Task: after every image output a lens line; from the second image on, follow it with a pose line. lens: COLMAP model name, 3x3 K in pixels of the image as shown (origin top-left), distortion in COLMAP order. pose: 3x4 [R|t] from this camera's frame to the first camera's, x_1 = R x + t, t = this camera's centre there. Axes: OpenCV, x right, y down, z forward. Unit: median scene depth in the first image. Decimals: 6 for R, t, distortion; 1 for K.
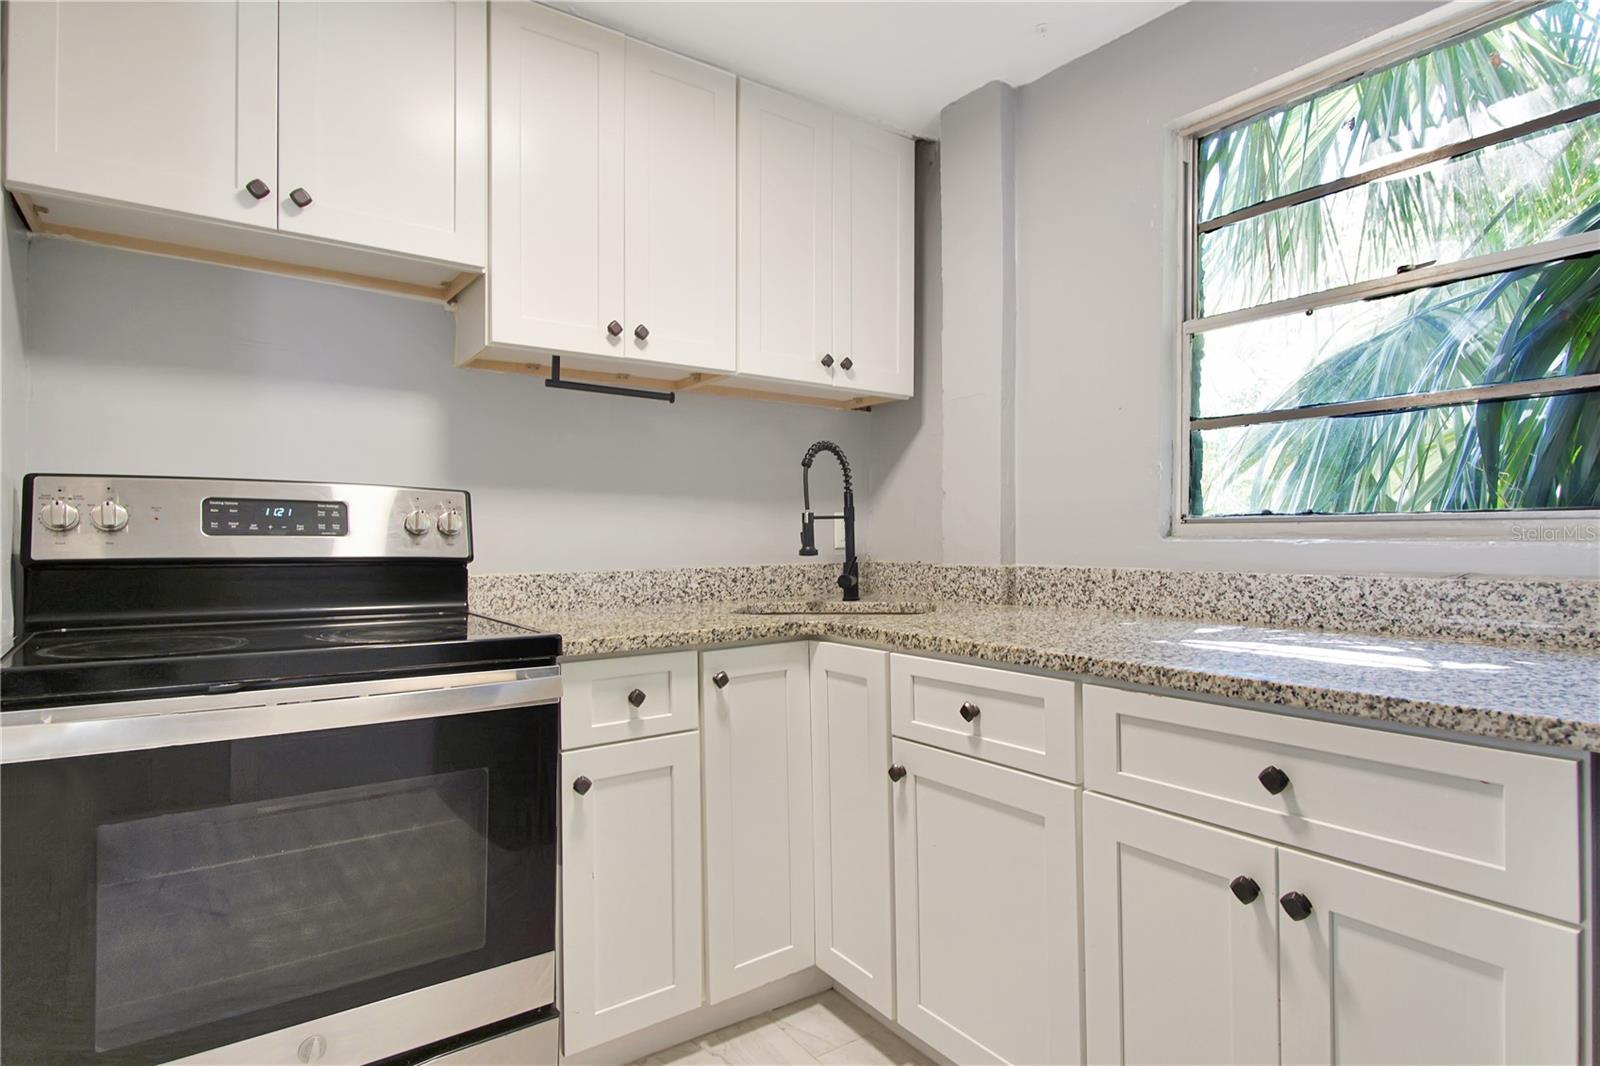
lens RADIAL K [[865.5, 0, 799.0], [0, 865.5, 538.6], [0, 0, 1]] dist [0.000383, 0.000579]
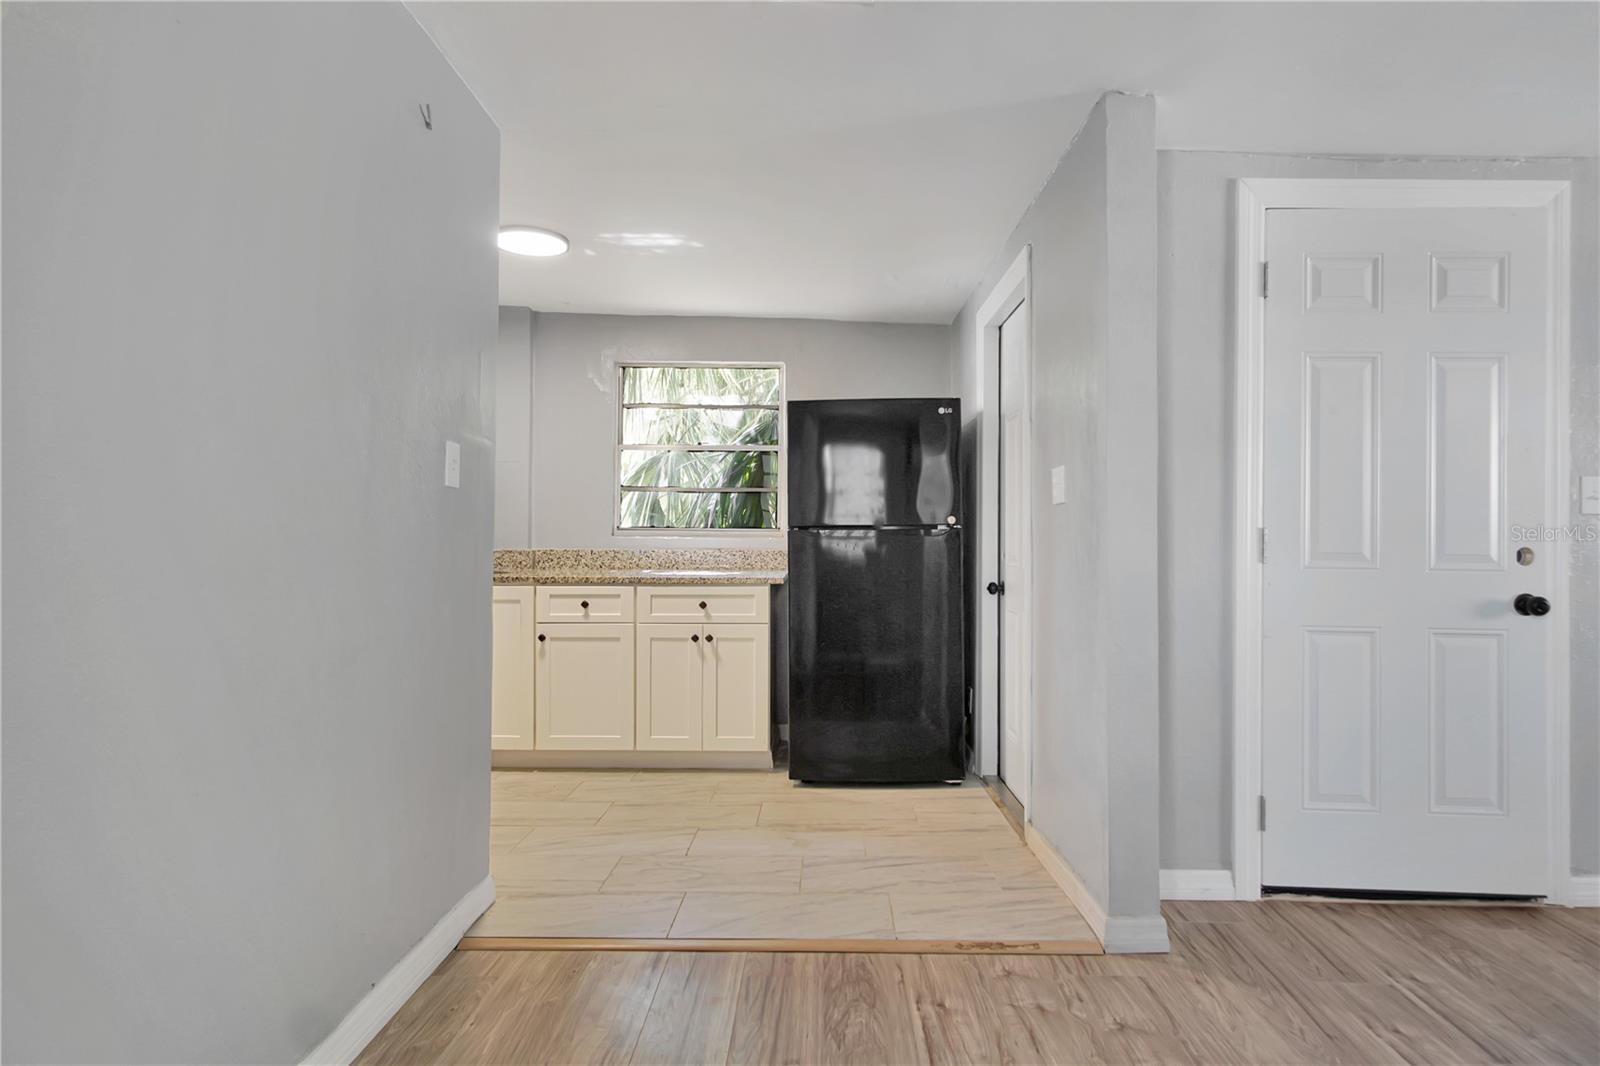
lens RADIAL K [[838.1, 0, 804.3], [0, 838.1, 526.3], [0, 0, 1]] dist [0.001561, 0.000433]
pose [[0.574535, 0.016401, 0.818316, -1.531687], [-0.006856, 0.999861, -0.015227, 0.003909], [-0.818451, 0.003138, 0.574568, -0.991774]]
